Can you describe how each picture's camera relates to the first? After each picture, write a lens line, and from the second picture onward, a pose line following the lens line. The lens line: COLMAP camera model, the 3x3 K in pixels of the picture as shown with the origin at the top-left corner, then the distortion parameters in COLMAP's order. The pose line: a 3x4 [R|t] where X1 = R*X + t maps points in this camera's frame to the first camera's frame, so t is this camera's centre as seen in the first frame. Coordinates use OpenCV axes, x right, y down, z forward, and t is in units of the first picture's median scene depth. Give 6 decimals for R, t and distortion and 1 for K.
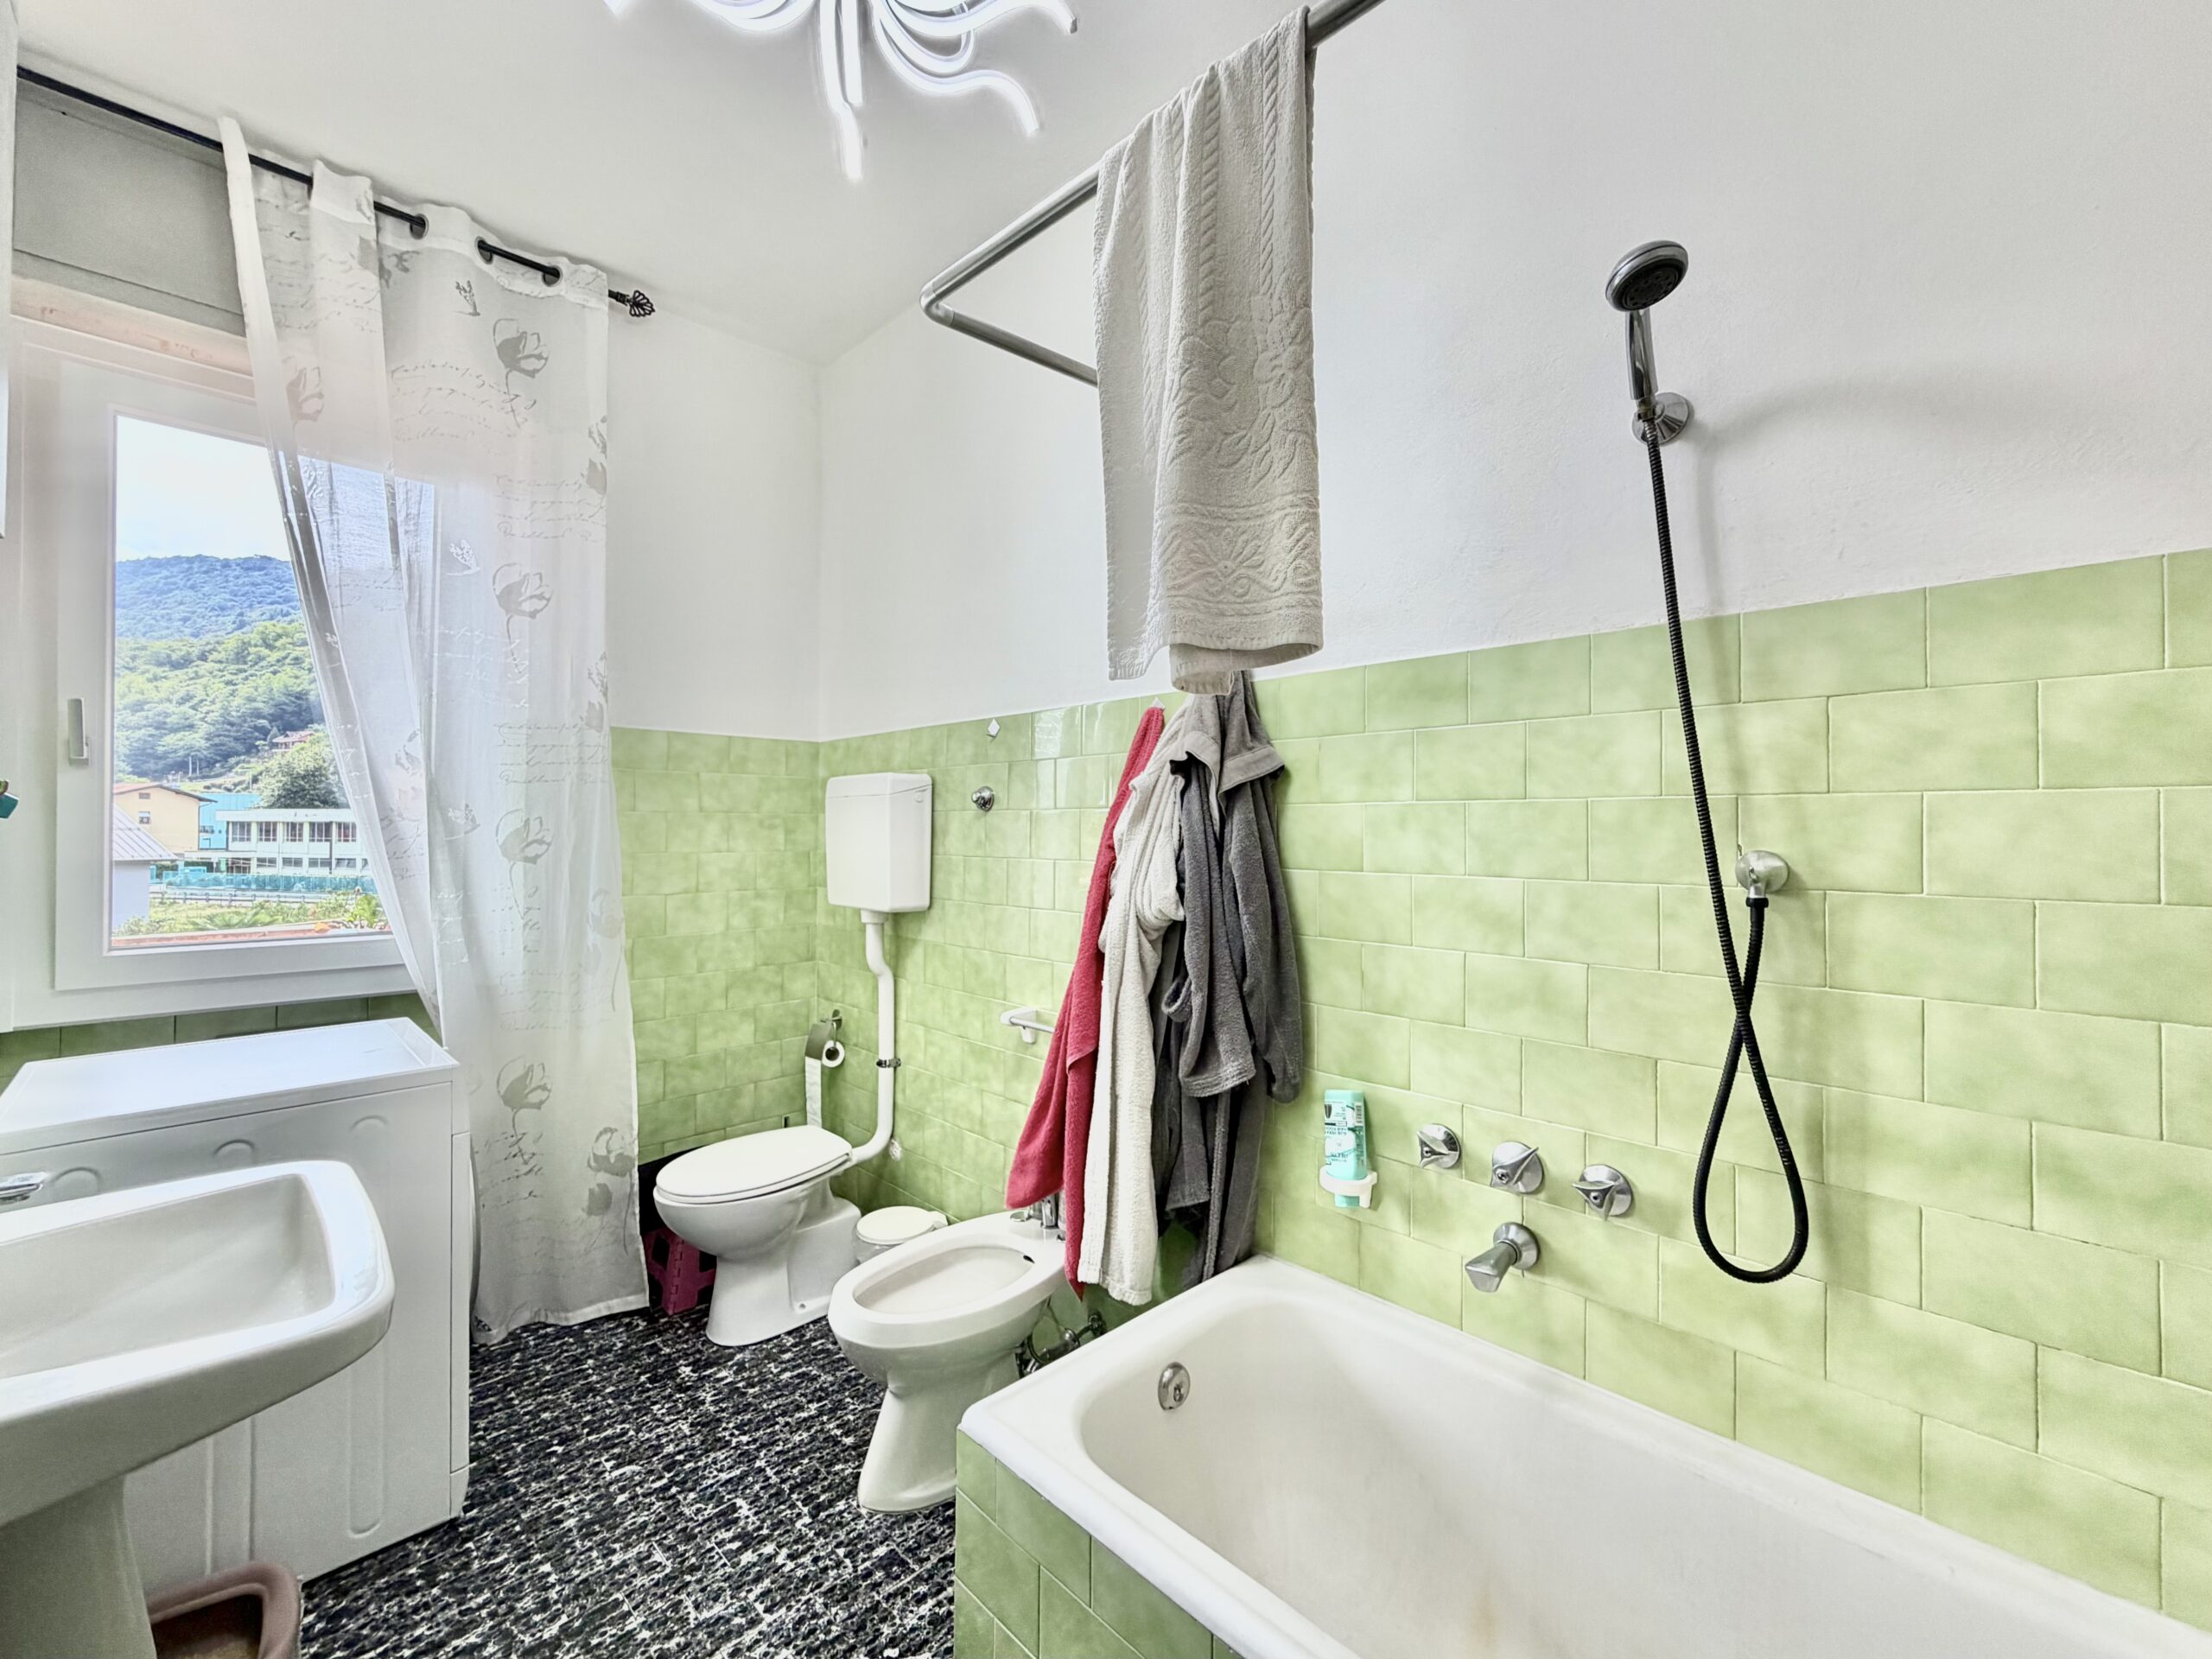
lens RADIAL K [[920.9, 0, 1101.7], [0, 920.9, 823.9], [0, 0, 1]] dist [-0.000021, 0.000107]
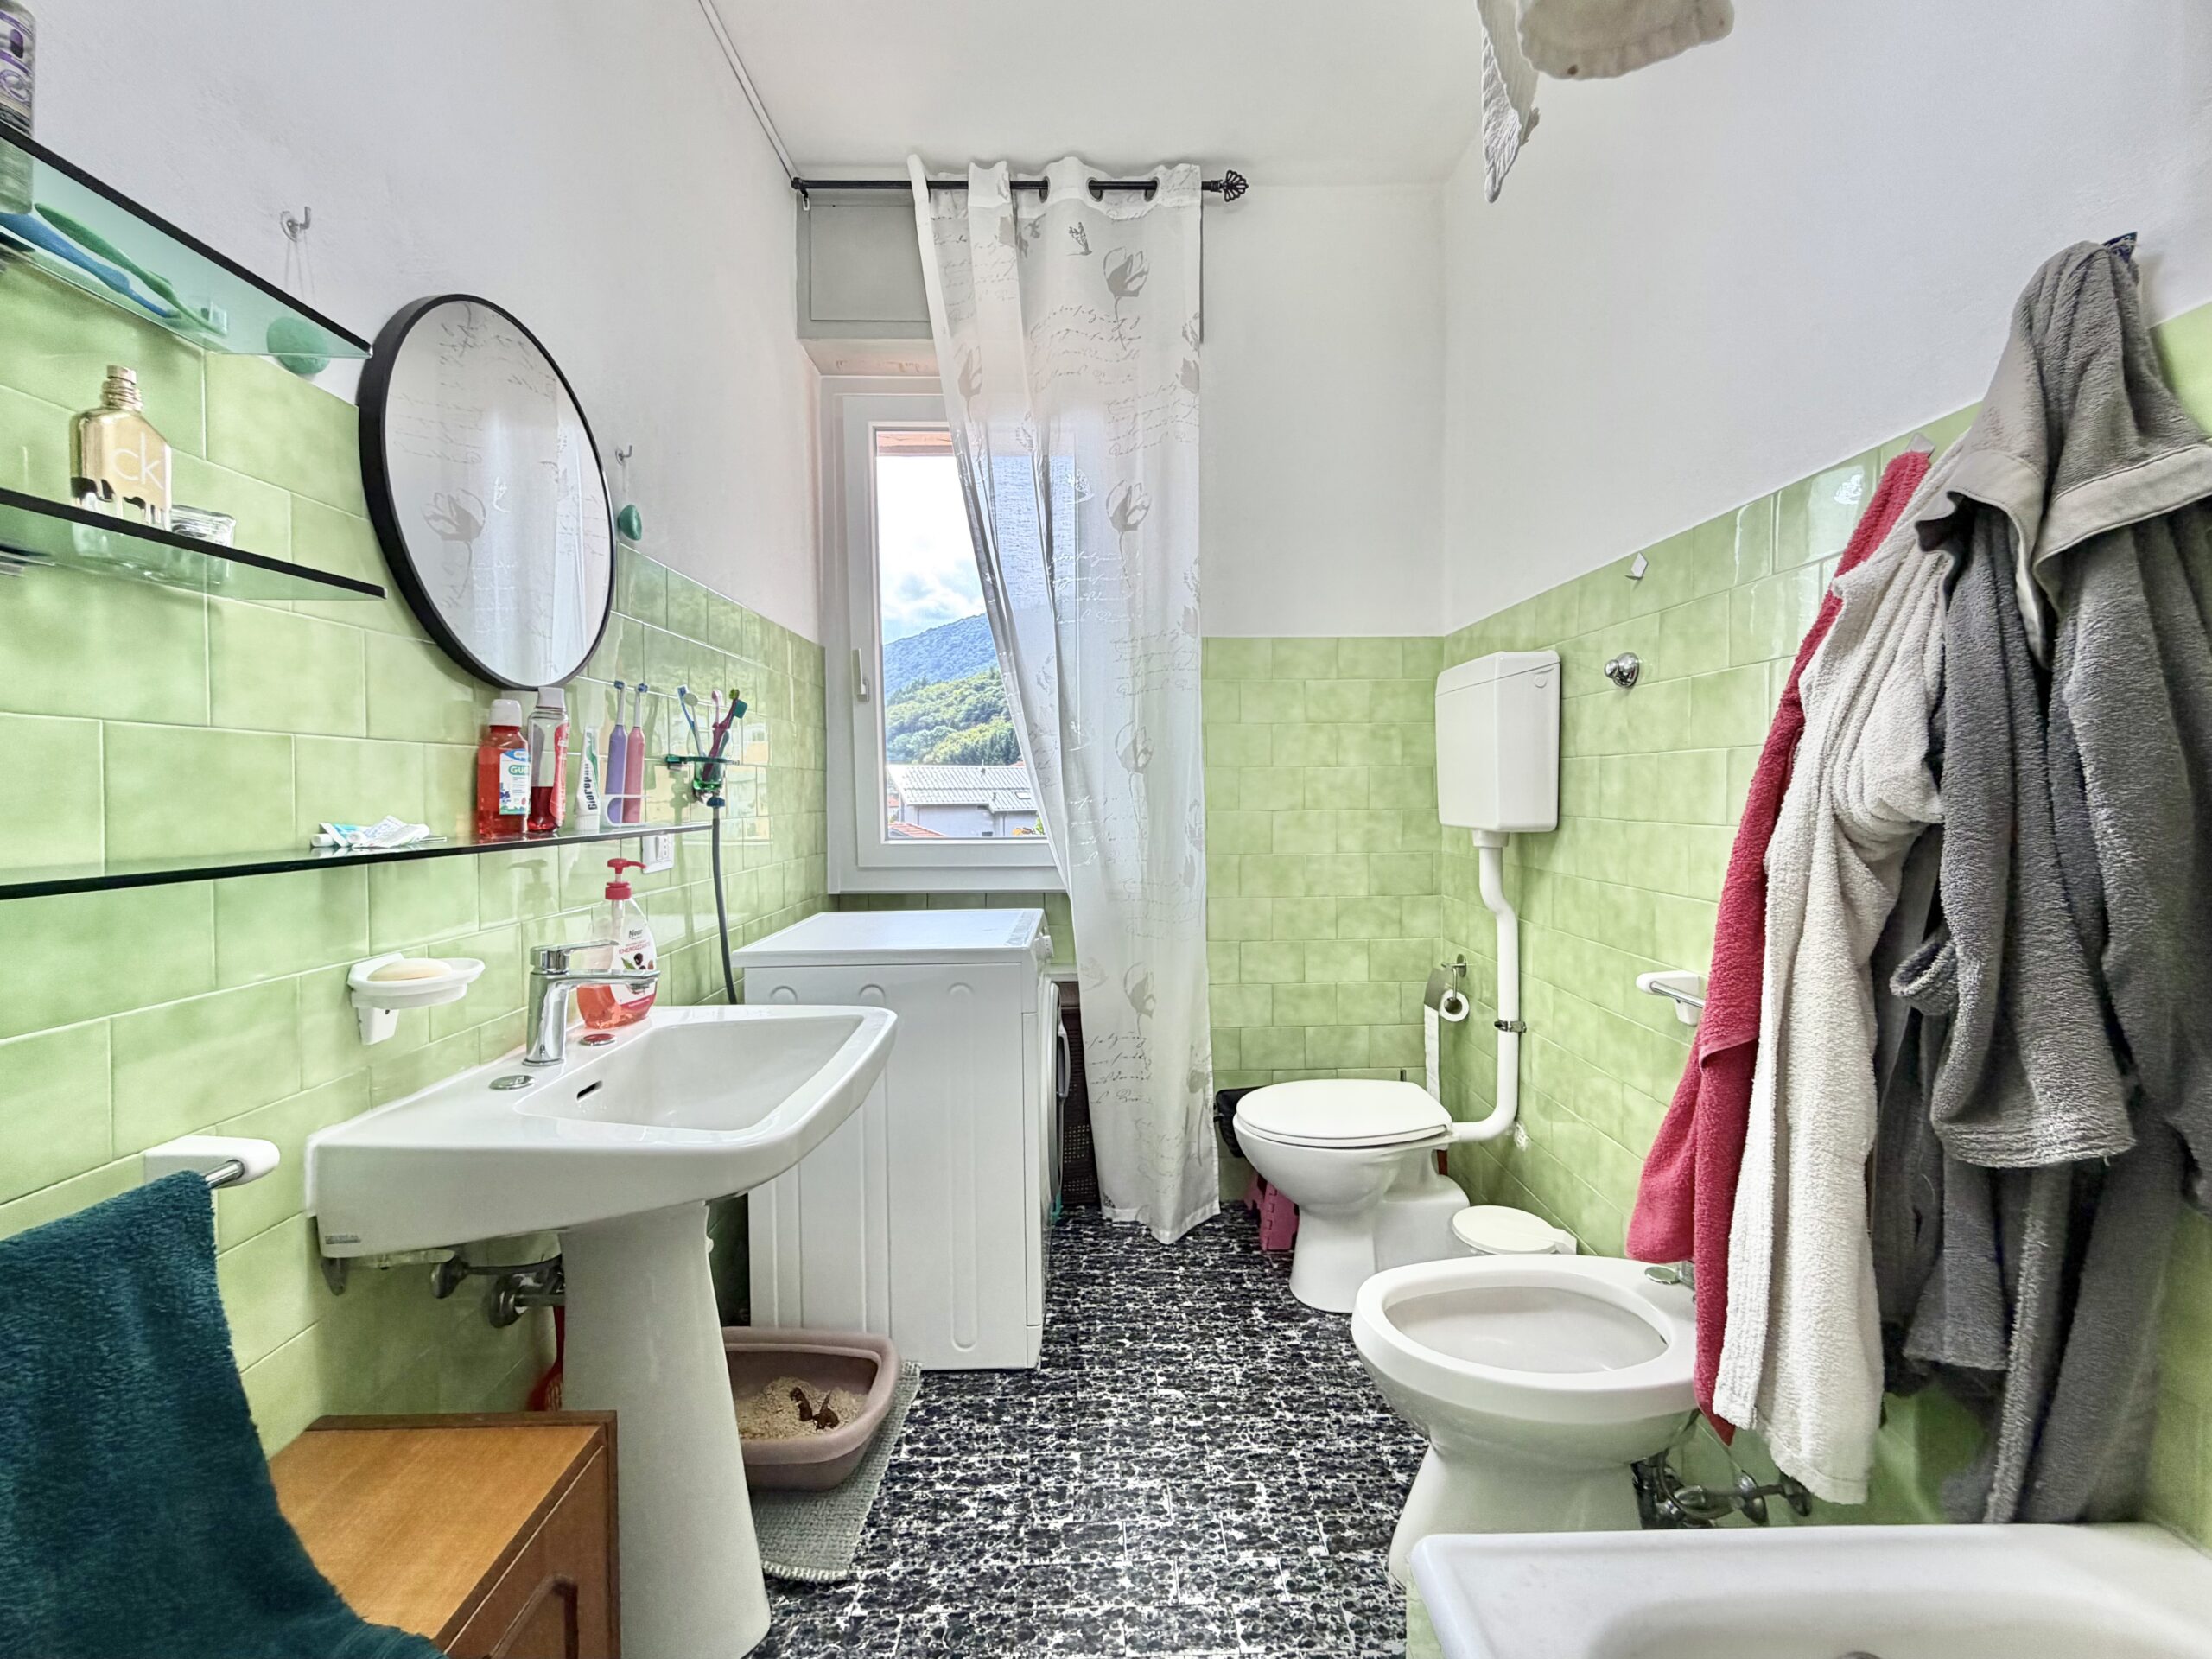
lens RADIAL K [[940.6, 0, 1107.3], [0, 940.6, 807.7], [0, 0, 1]] dist [-0.000645, 0.000315]
pose [[0.726681, 0.006952, -0.686940, 0.094526], [0.013203, 0.999623, 0.024083, 0.065812], [0.686848, -0.026571, 0.726315, 0.245303]]
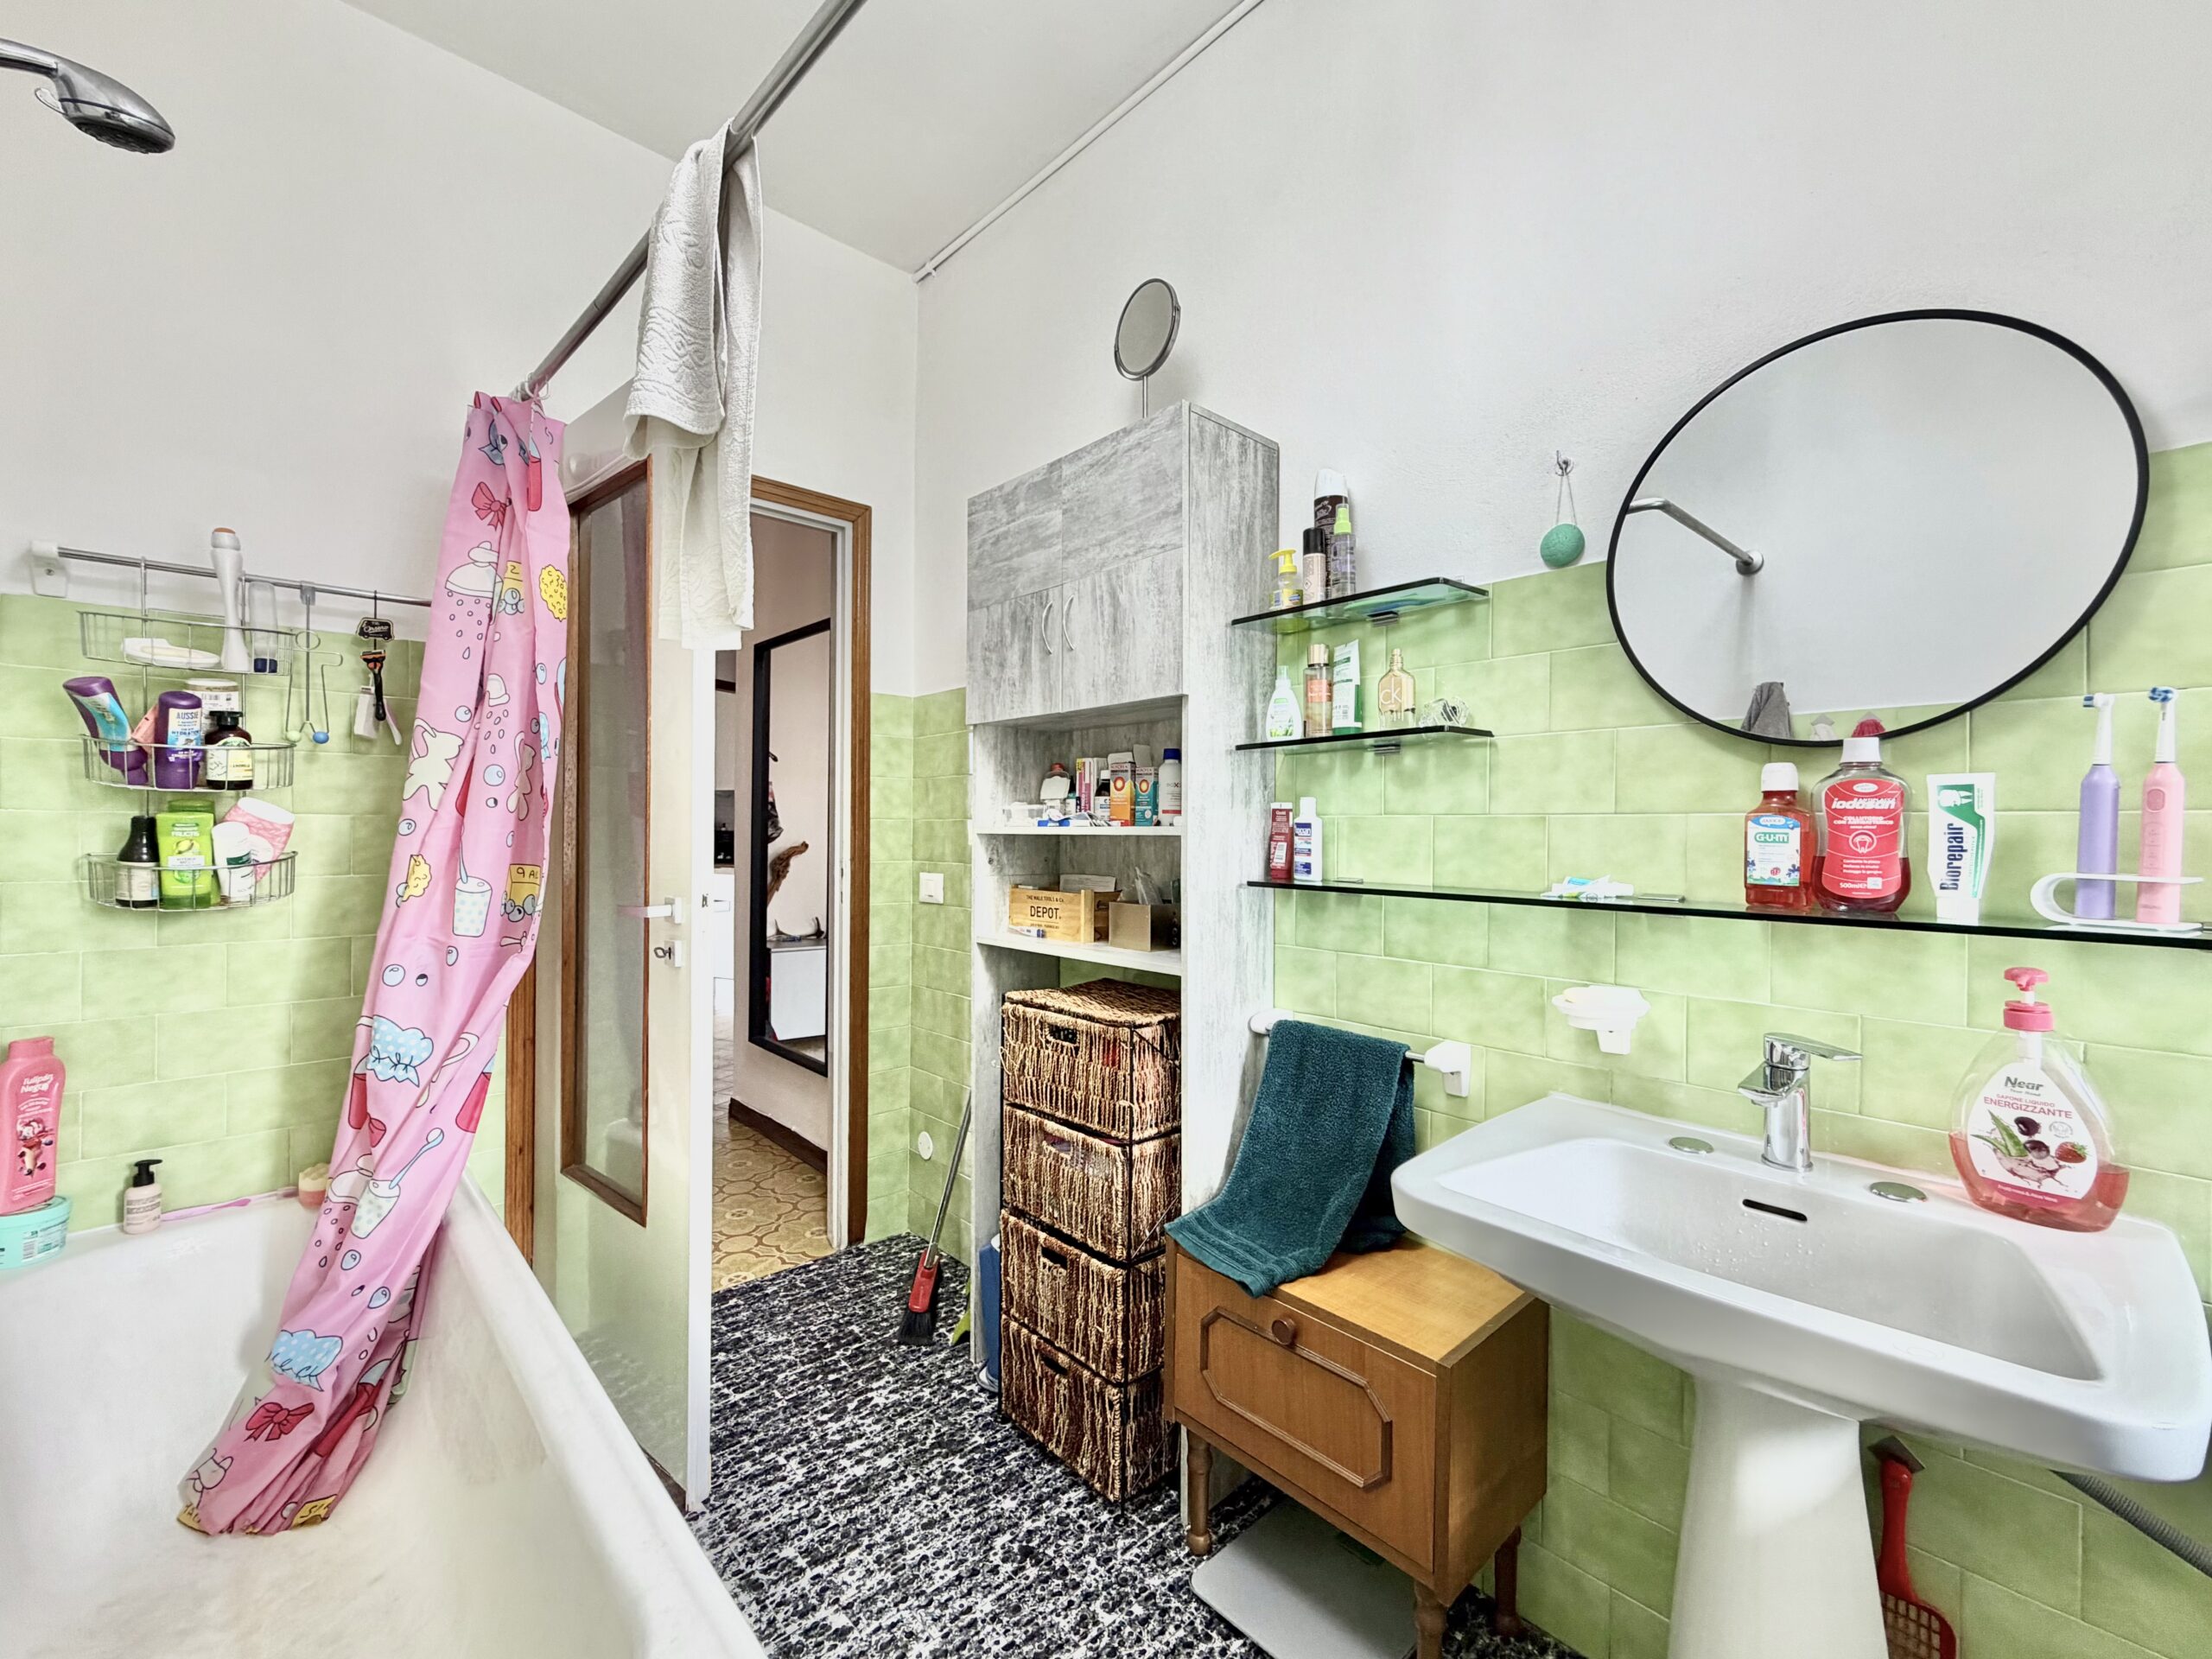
lens RADIAL K [[920.9, 0, 1101.7], [0, 920.9, 823.9], [0, 0, 1]] dist [-0.000021, 0.000107]
pose [[-0.999817, -0.009253, 0.016769, -0.213067], [-0.009524, 0.999825, -0.016116, 0.055782], [-0.016617, -0.016272, -0.999730, 1.010879]]
